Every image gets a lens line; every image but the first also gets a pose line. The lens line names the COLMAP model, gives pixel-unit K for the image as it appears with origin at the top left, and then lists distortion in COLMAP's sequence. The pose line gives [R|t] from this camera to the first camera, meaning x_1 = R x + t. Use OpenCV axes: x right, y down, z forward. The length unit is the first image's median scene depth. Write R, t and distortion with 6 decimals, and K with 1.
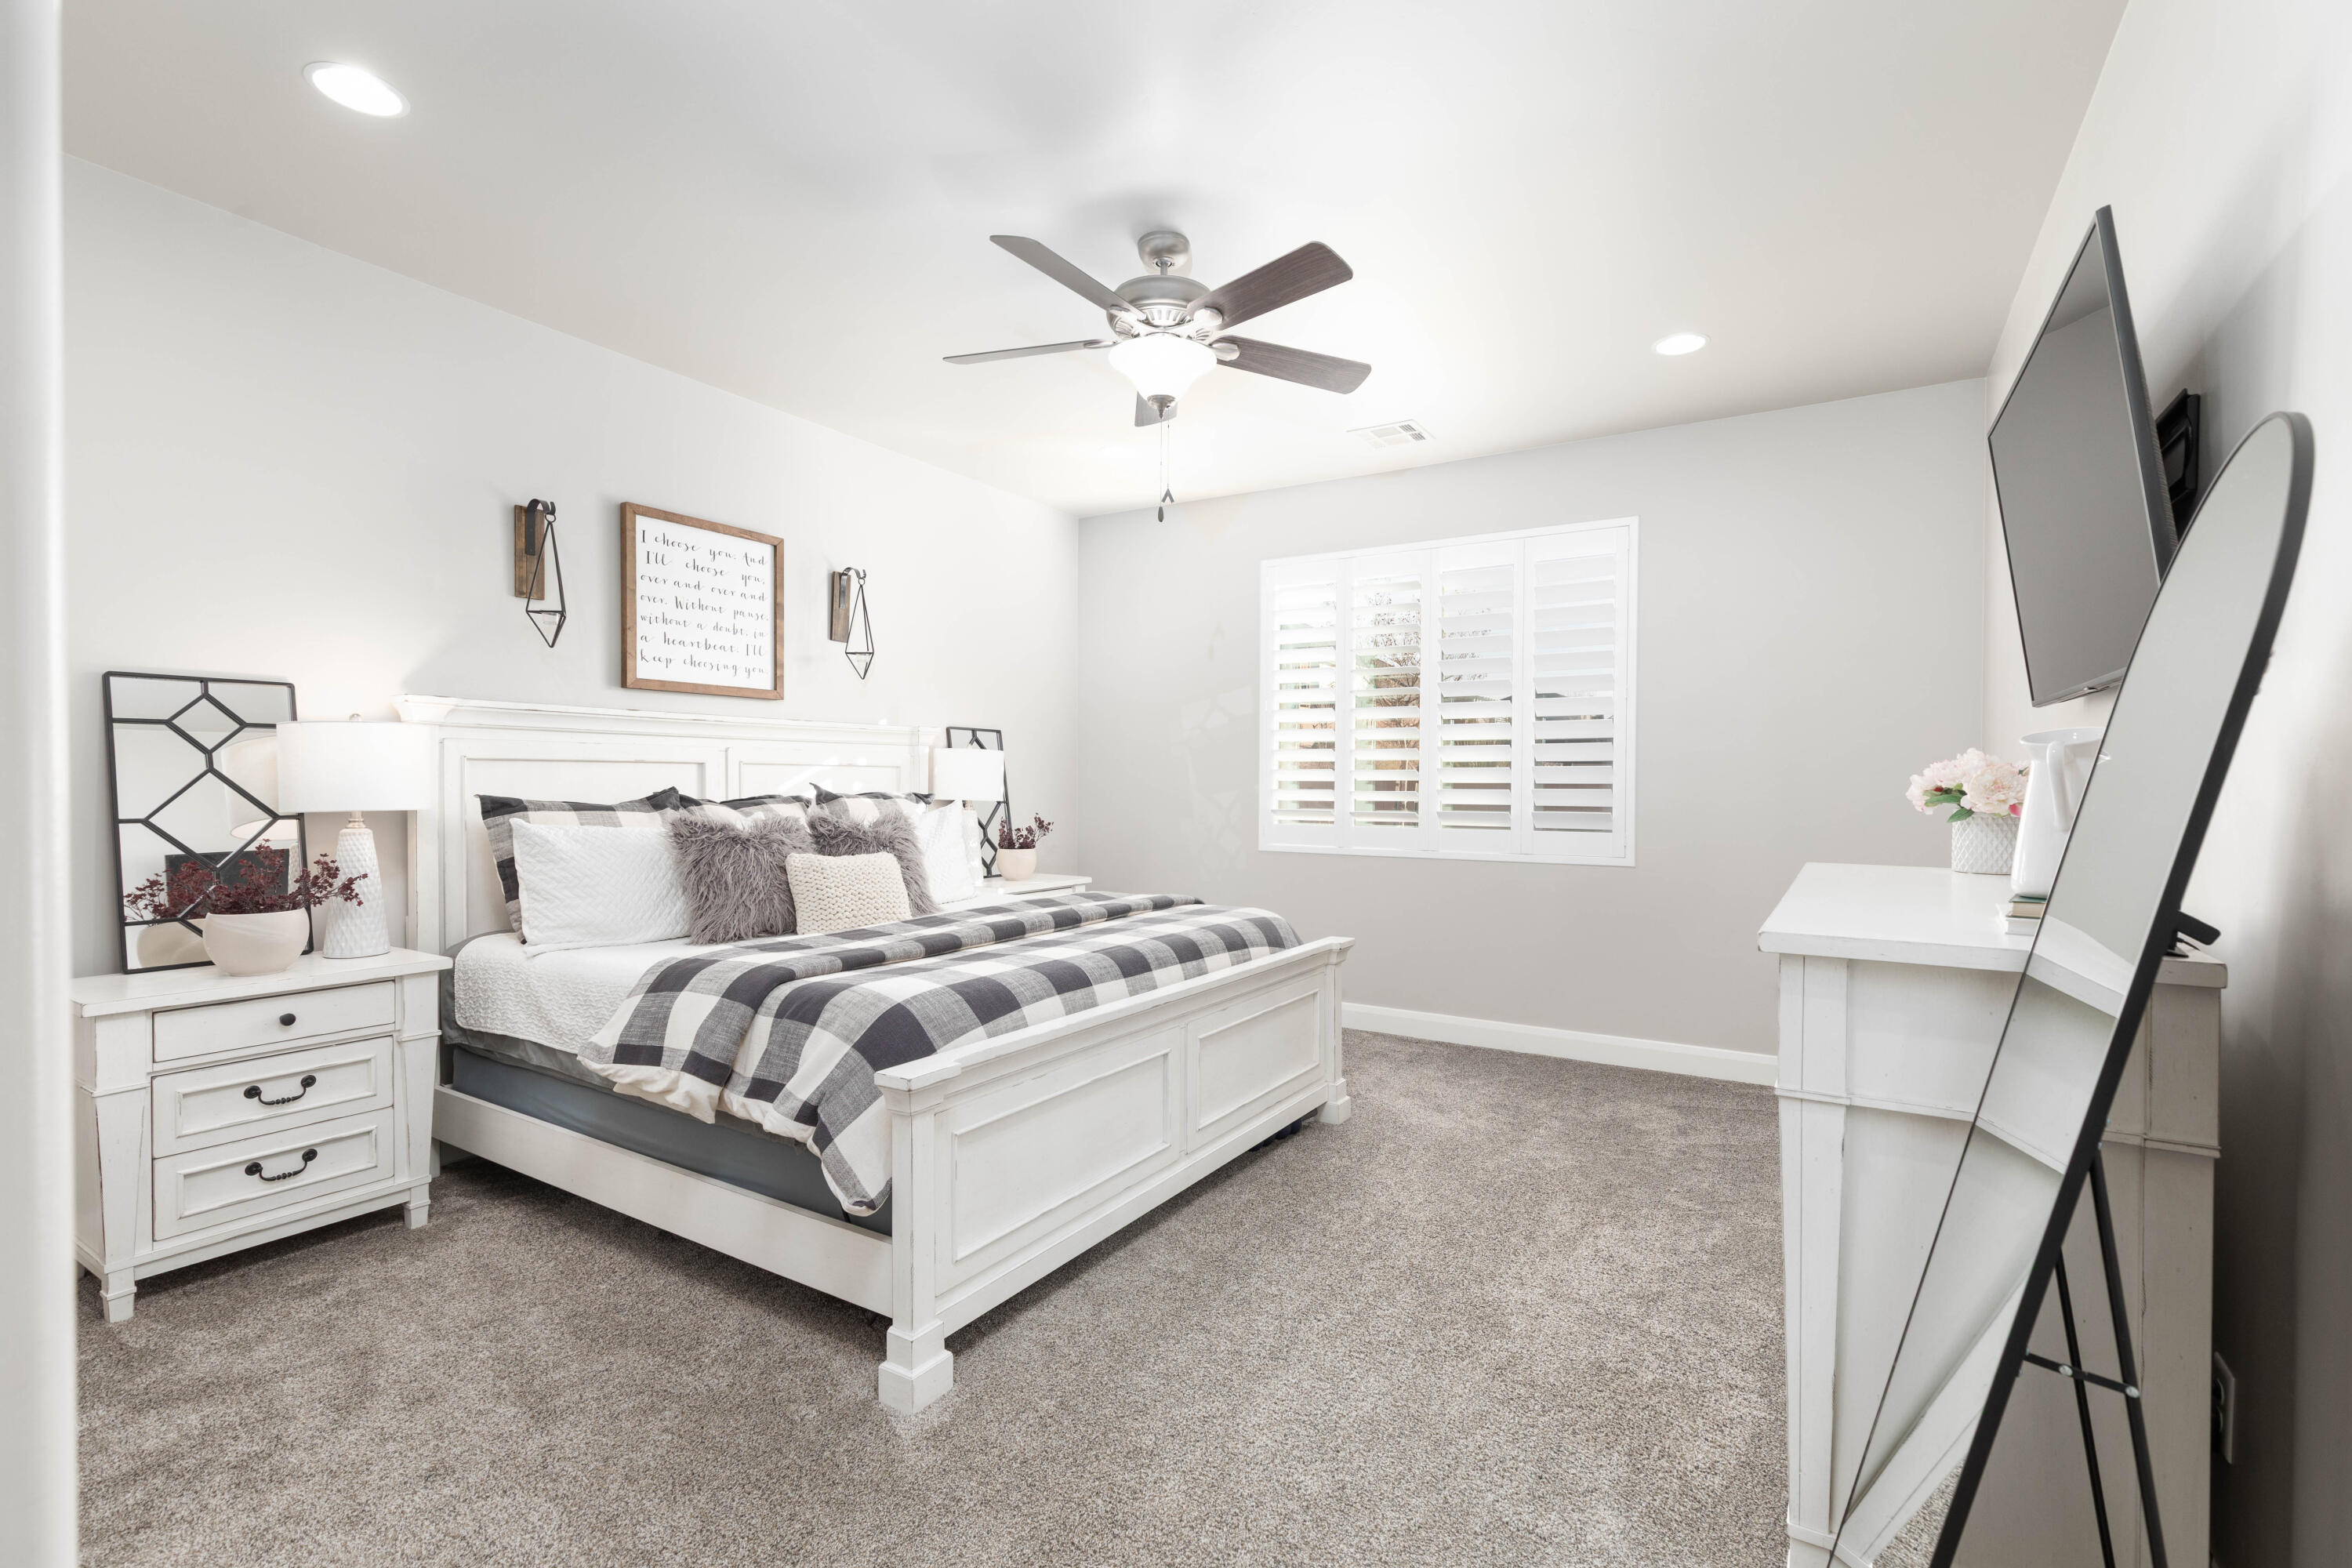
lens RADIAL K [[1047.4, 0, 1193.8], [0, 1047.4, 795.0], [0, 0, 1]] dist [0.006739, -0.000611]
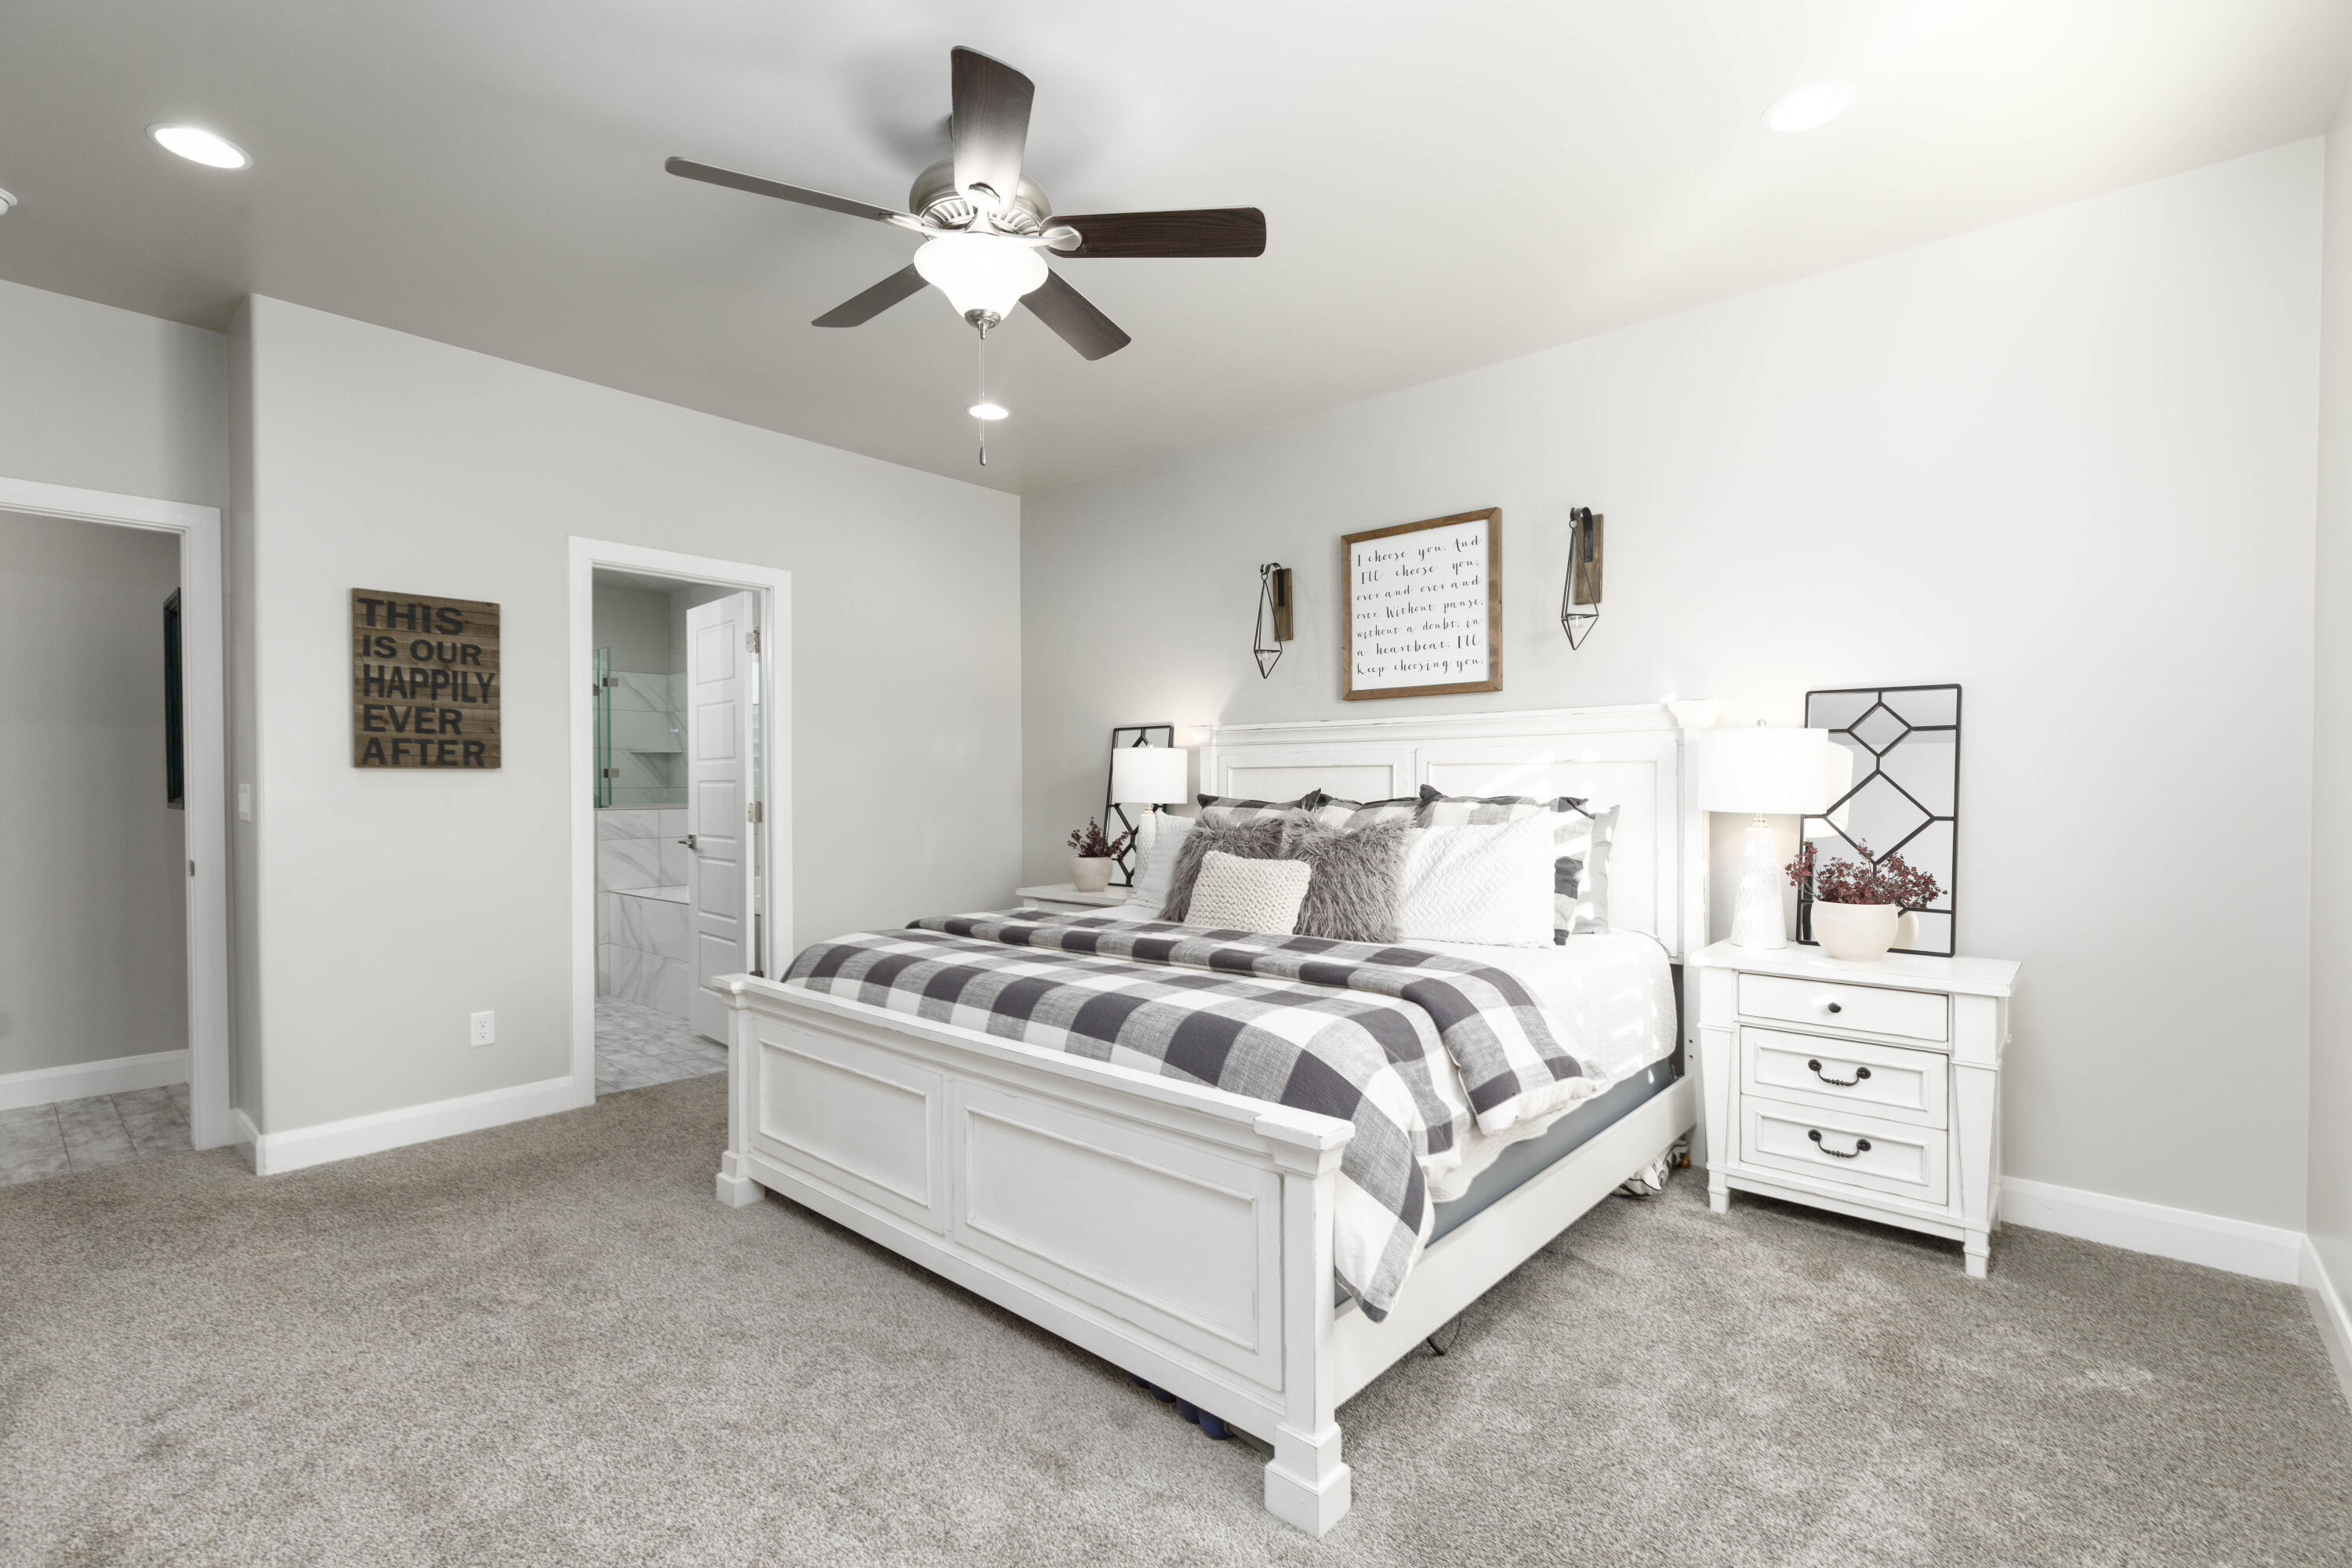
lens RADIAL K [[1056.5, 0, 1176.0], [0, 1056.5, 784.0], [0, 0, 1]] dist [0.022724, -0.000150]
pose [[-0.171561, -0.000751, -0.985173, 0.550216], [-0.008787, 0.999961, 0.000768, -0.010894], [0.985134, 0.008788, -0.171561, 0.922042]]
